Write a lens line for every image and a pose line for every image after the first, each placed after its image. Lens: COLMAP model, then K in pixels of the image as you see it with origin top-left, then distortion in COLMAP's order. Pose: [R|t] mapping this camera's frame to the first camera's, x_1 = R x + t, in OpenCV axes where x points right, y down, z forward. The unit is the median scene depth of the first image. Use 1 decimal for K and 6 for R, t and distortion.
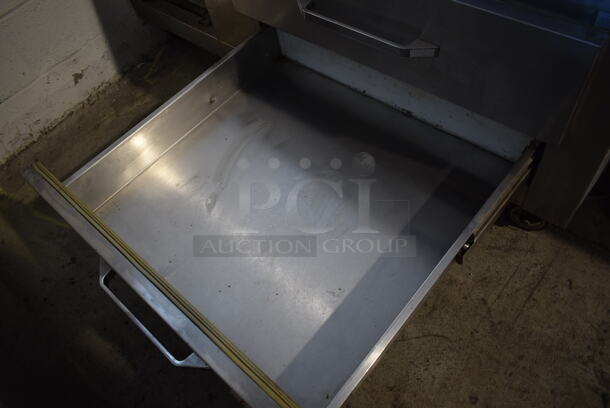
lens RADIAL K [[459.7, 0, 305.0], [0, 459.7, 204.0], [0, 0, 1]] dist [-0.005580, -0.000145]
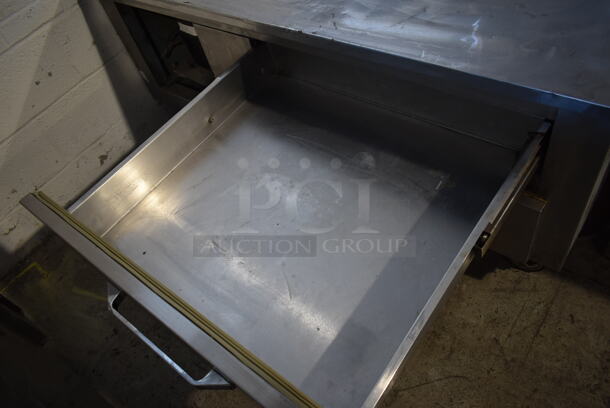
lens RADIAL K [[465.0, 0, 305.0], [0, 465.0, 204.0], [0, 0, 1]] dist [-0.004736, -0.001349]
pose [[0.996493, -0.083669, -0.000632, -0.039731], [0.083345, 0.993247, -0.080710, -0.062810], [0.007381, 0.080374, 0.996737, -0.141634]]
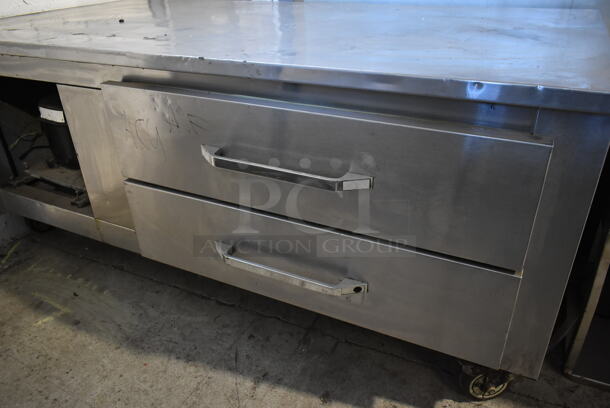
lens RADIAL K [[459.7, 0, 305.0], [0, 459.7, 204.0], [0, 0, 1]] dist [-0.005580, -0.000145]
pose [[0.958902, -0.021773, 0.282900, -0.074831], [0.146352, 0.892135, -0.427406, 0.058663], [-0.243079, 0.451244, 0.858657, 0.207353]]
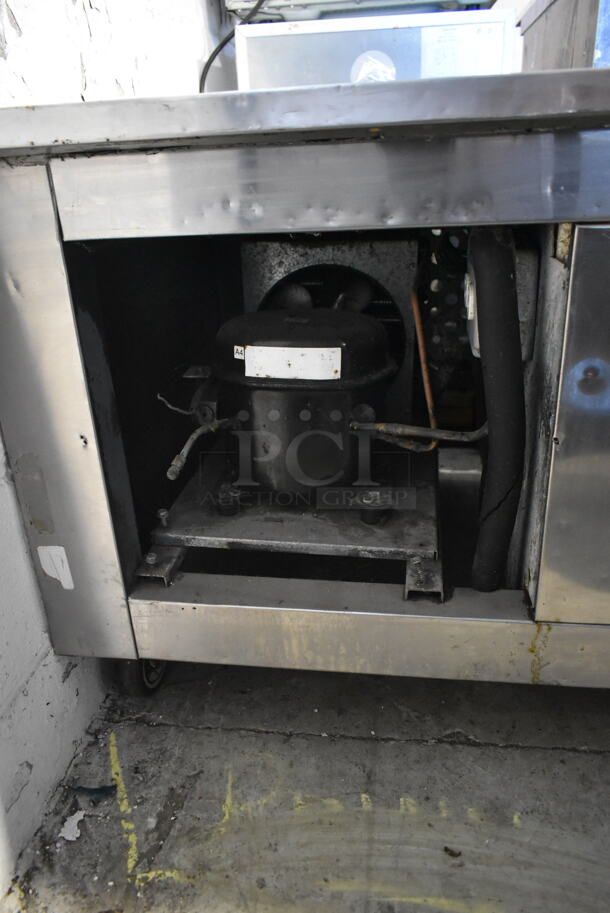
lens RADIAL K [[688.0, 0, 305.0], [0, 688.0, 456.5], [0, 0, 1]] dist [-0.005580, -0.000145]
pose [[0.830421, -0.118384, 0.544413, -0.750252], [0.402417, 0.803242, -0.439160, -0.416166], [-0.385306, 0.583769, 0.714669, 0.902506]]
